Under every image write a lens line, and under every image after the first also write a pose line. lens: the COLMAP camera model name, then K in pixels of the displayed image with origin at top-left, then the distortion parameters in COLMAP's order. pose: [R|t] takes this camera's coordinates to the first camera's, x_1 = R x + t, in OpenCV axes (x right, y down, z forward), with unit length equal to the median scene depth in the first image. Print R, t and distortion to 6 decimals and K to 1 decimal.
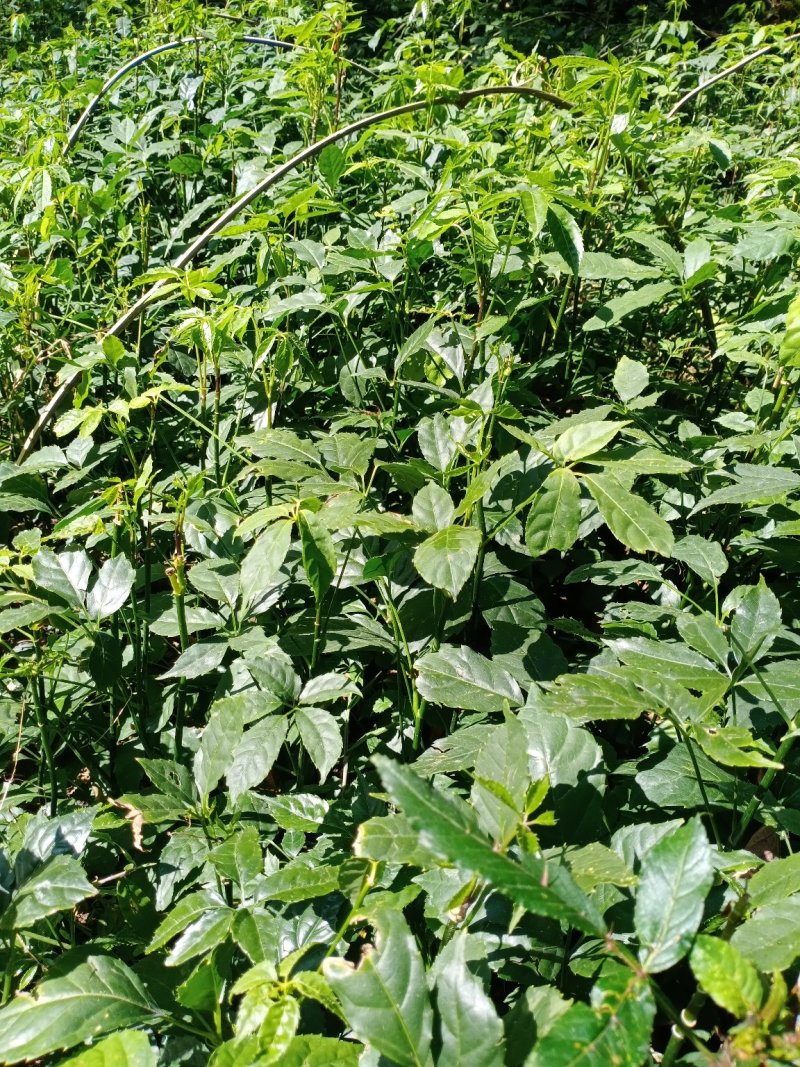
lens RADIAL K [[937.4, 0, 400.0], [0, 937.4, 533.5], [0, 0, 1]] dist [0.046614, -0.110094]
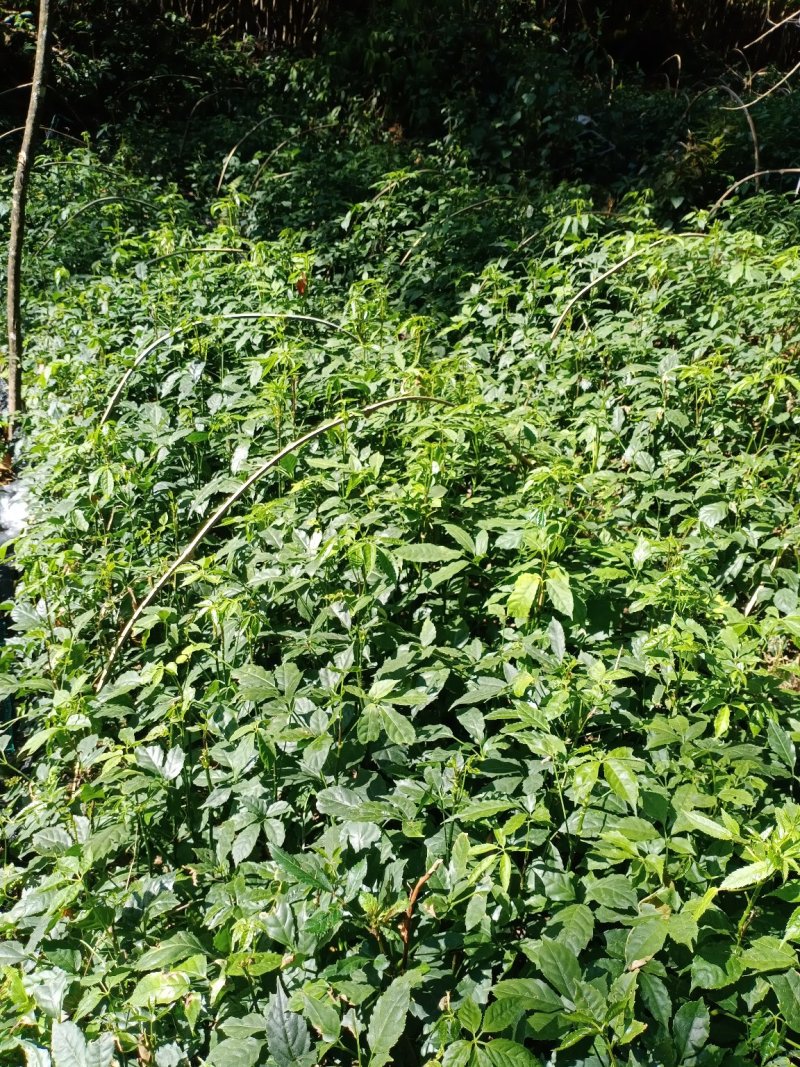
lens RADIAL K [[937.4, 0, 400.0], [0, 937.4, 533.5], [0, 0, 1]] dist [0.046614, -0.110094]
pose [[0.996785, -0.075655, -0.026371, 0.269016], [0.073664, 0.994845, -0.069695, -0.255874], [0.031508, 0.067528, 0.997220, -1.033697]]
